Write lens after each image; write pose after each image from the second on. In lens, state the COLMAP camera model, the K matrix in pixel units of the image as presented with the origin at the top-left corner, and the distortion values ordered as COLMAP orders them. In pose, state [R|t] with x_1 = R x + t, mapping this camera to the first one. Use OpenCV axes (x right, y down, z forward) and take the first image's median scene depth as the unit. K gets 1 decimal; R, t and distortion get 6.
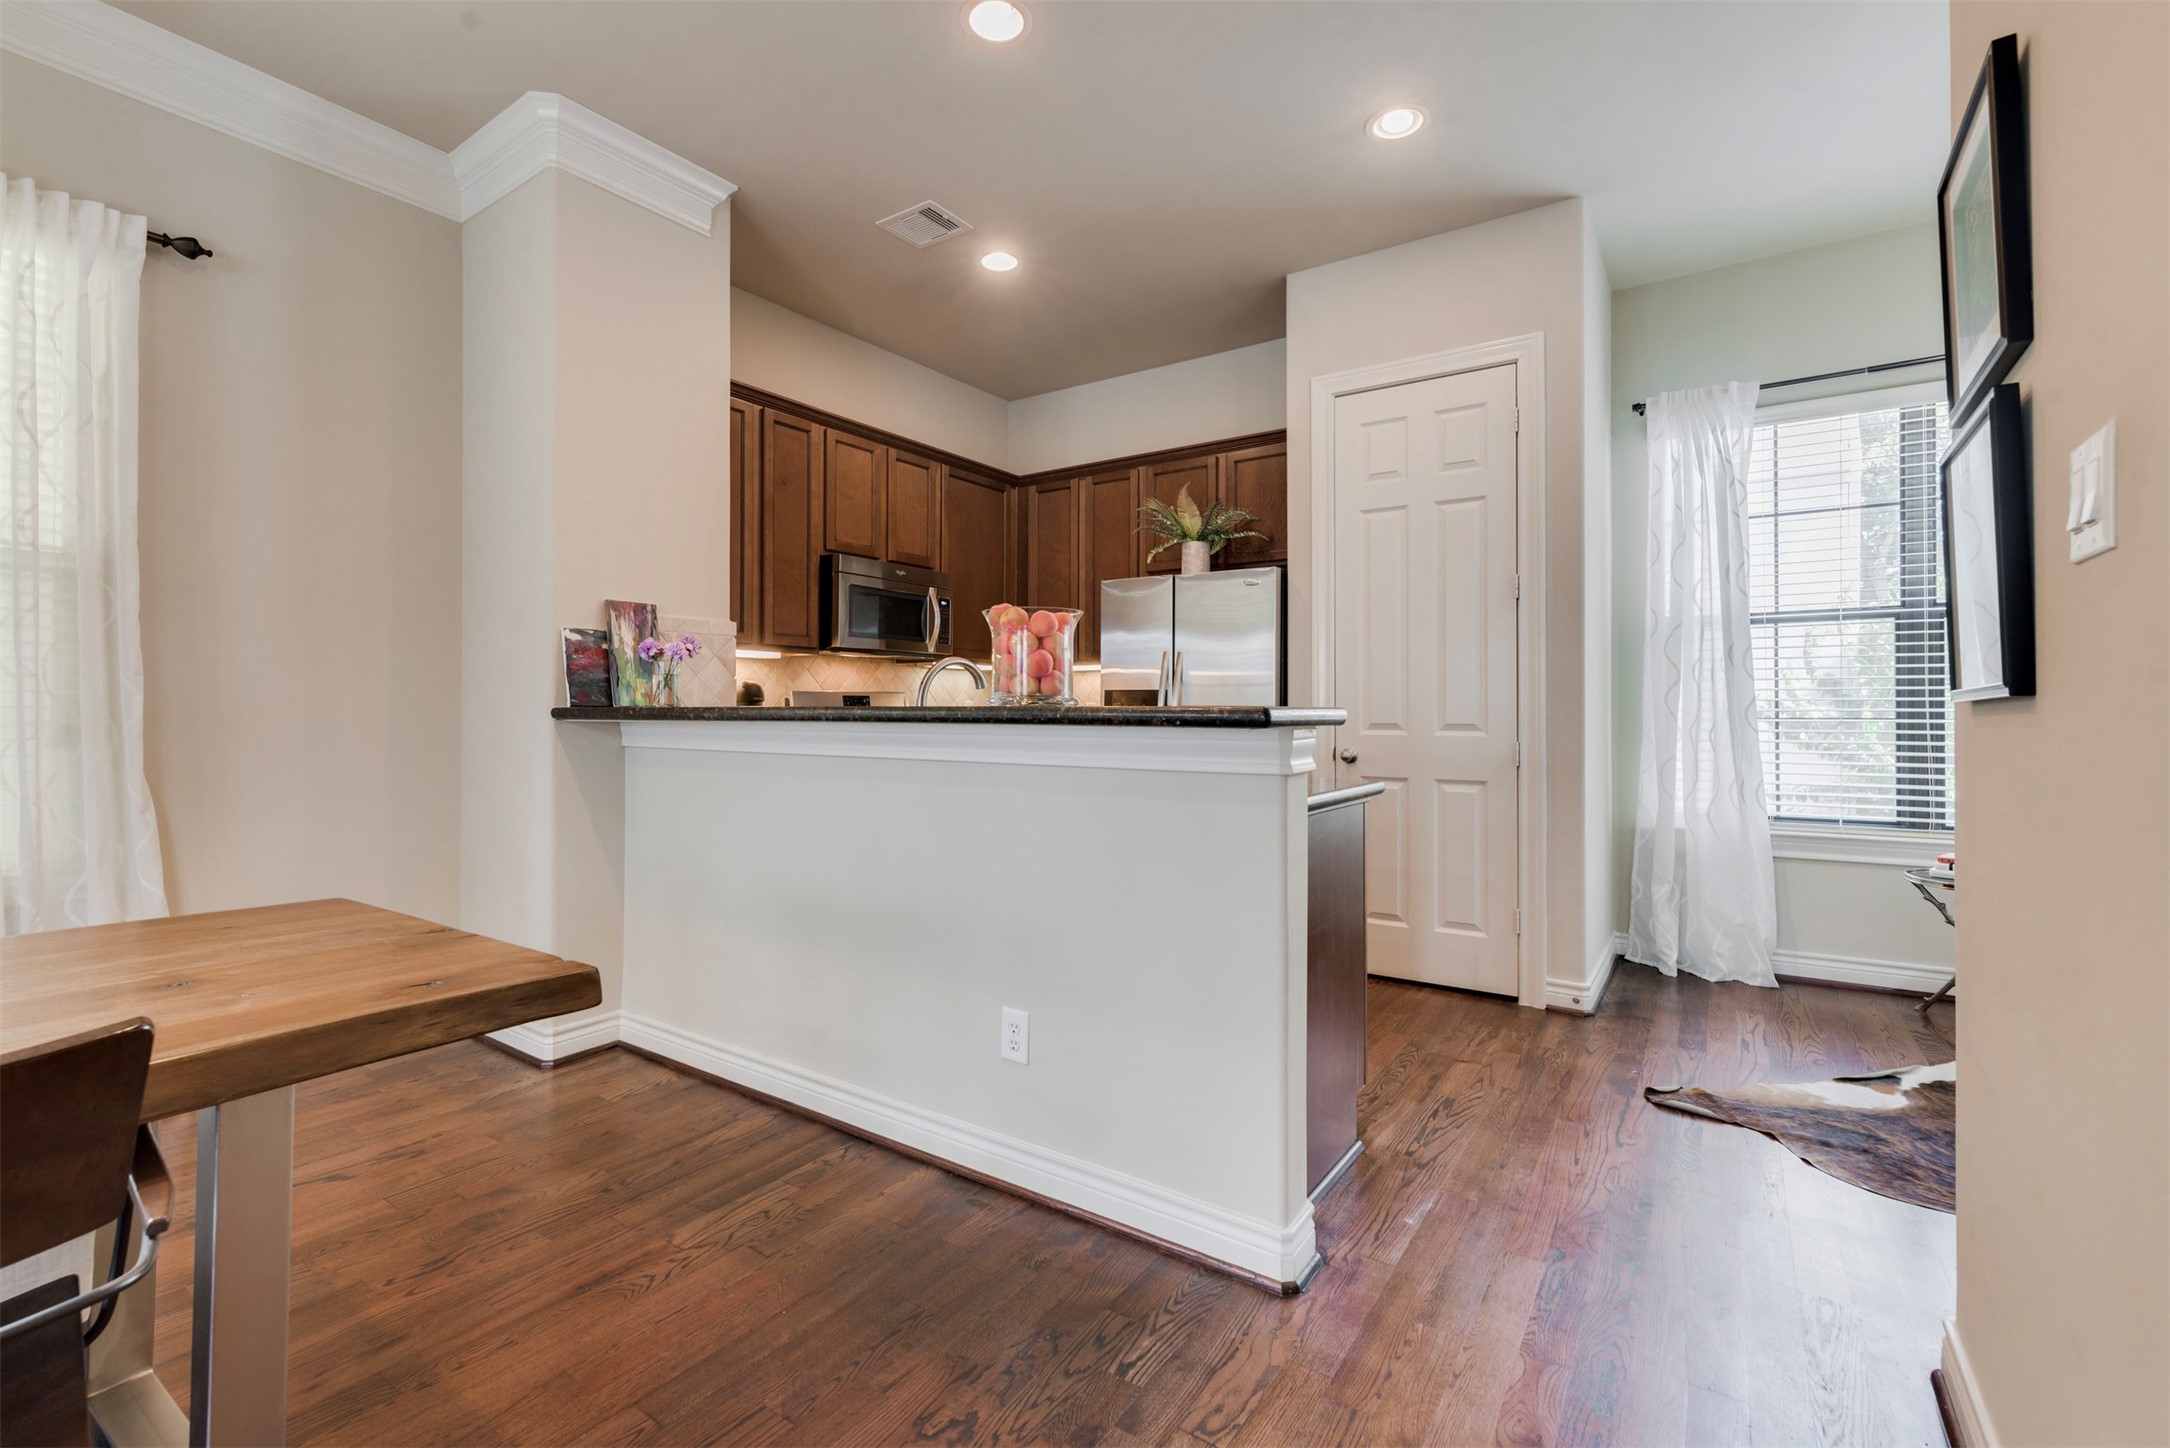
lens RADIAL K [[953.9, 0, 1005.7], [0, 953.9, 710.4], [0, 0, 1]] dist [0.002519, 0.000865]
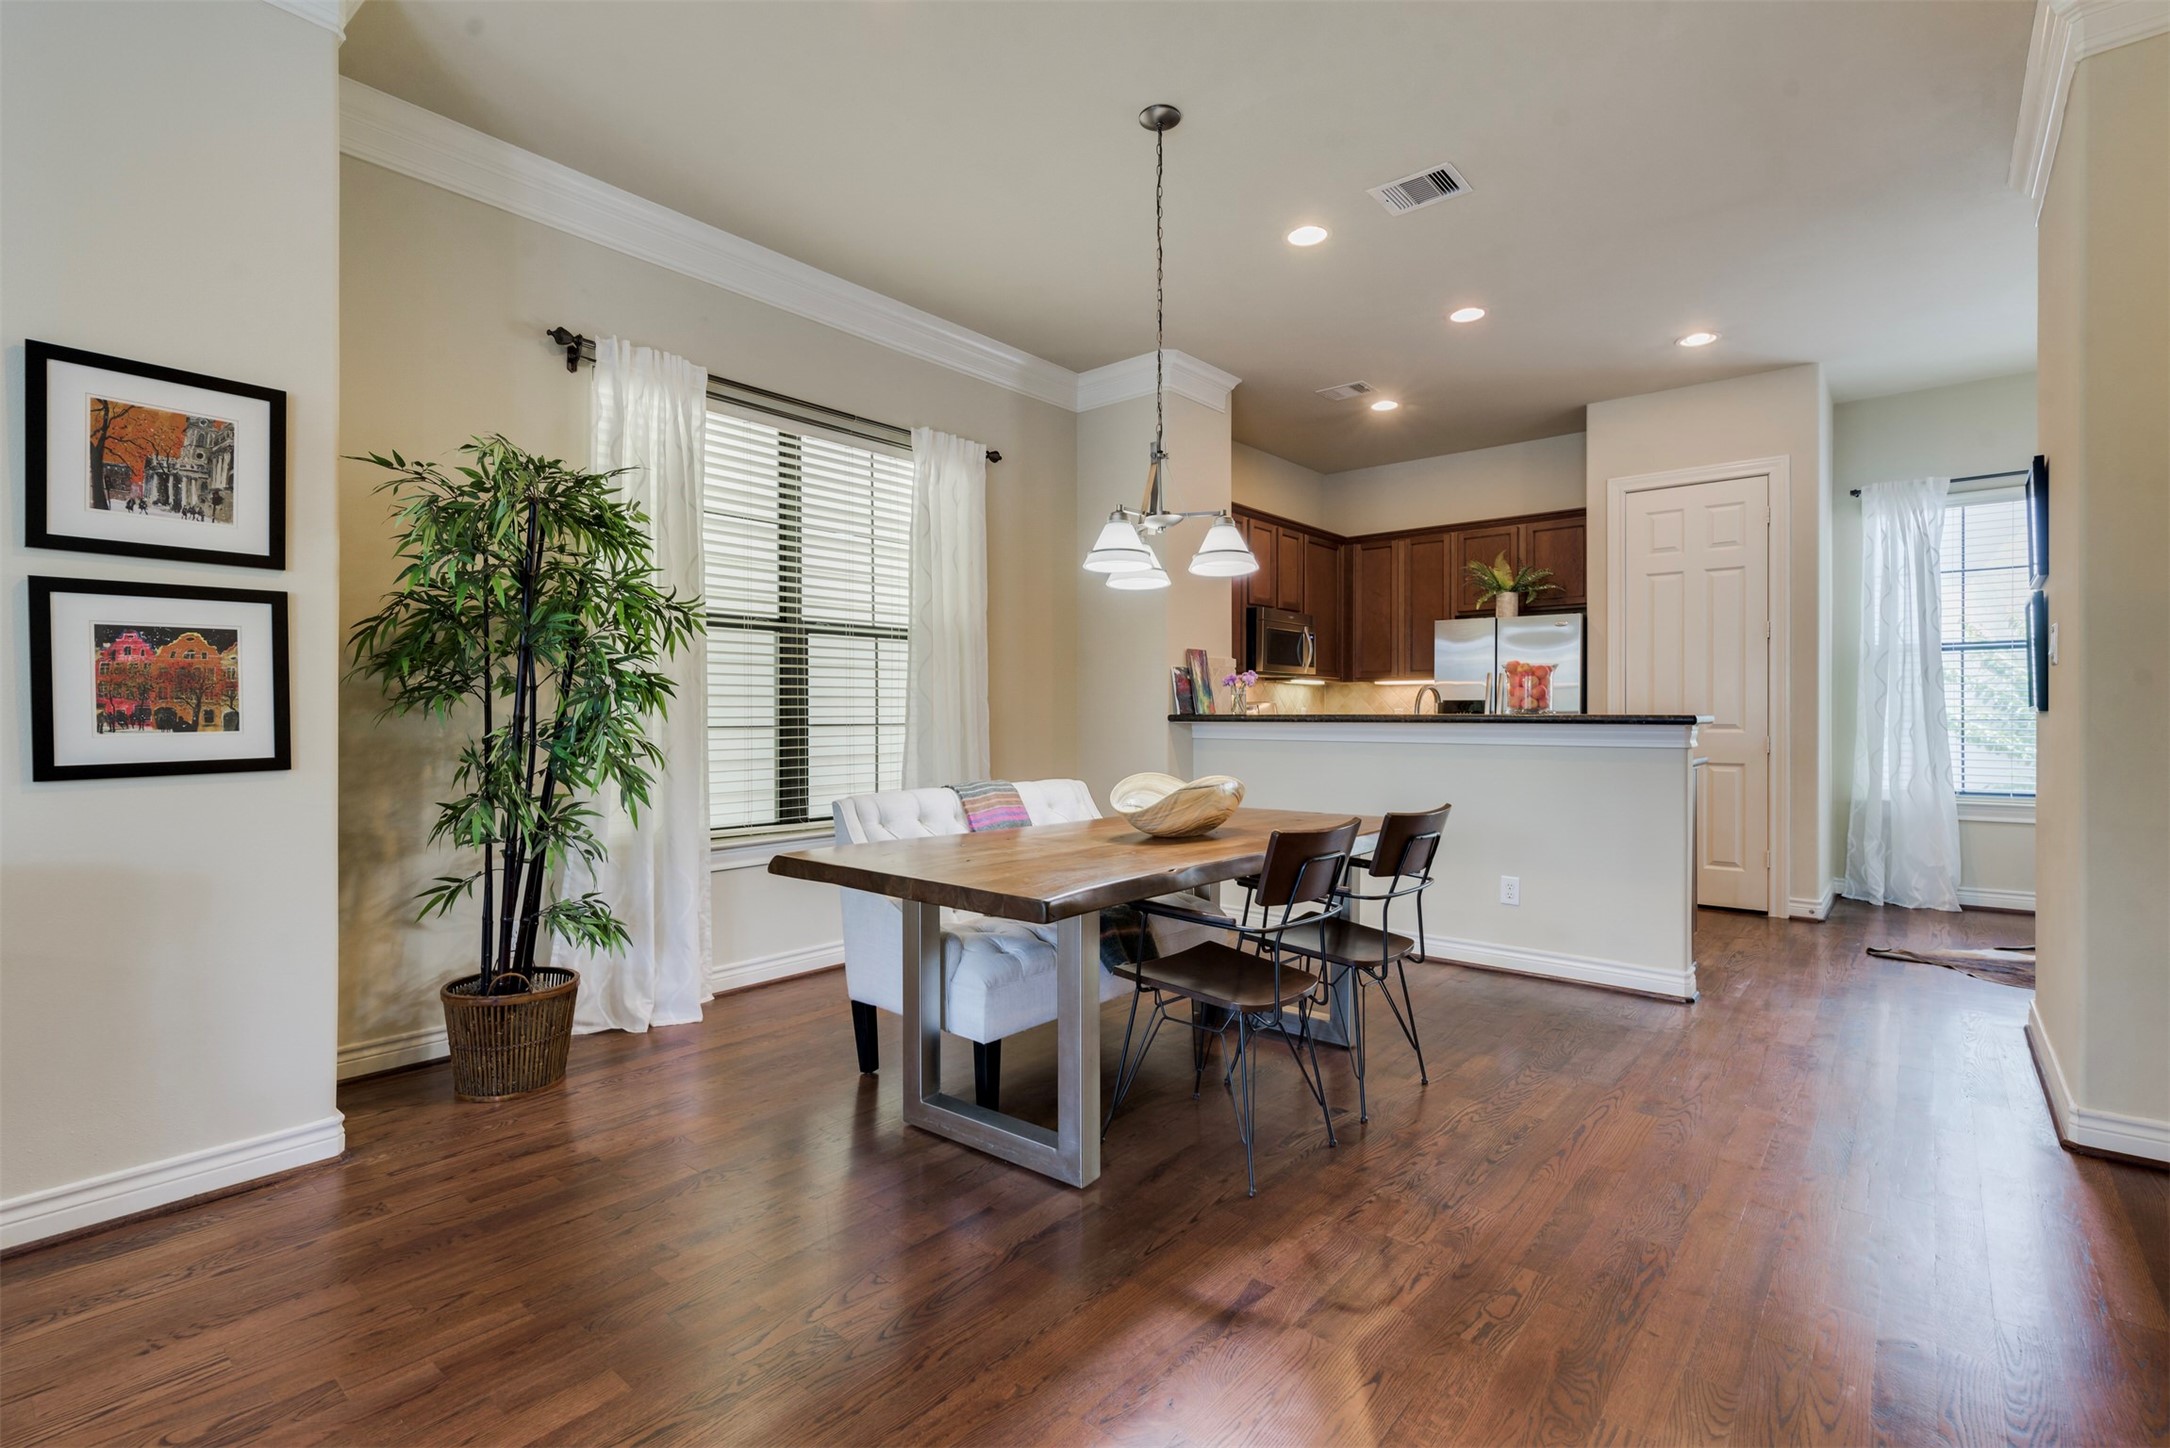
lens RADIAL K [[953.9, 0, 1063.3], [0, 953.9, 723.3], [0, 0, 1]] dist [0.002519, 0.000865]
pose [[0.996270, -0.001221, -0.086284, -0.368482], [0.002025, 0.999955, 0.009236, -0.002438], [0.086269, -0.009377, 0.996228, -0.489981]]
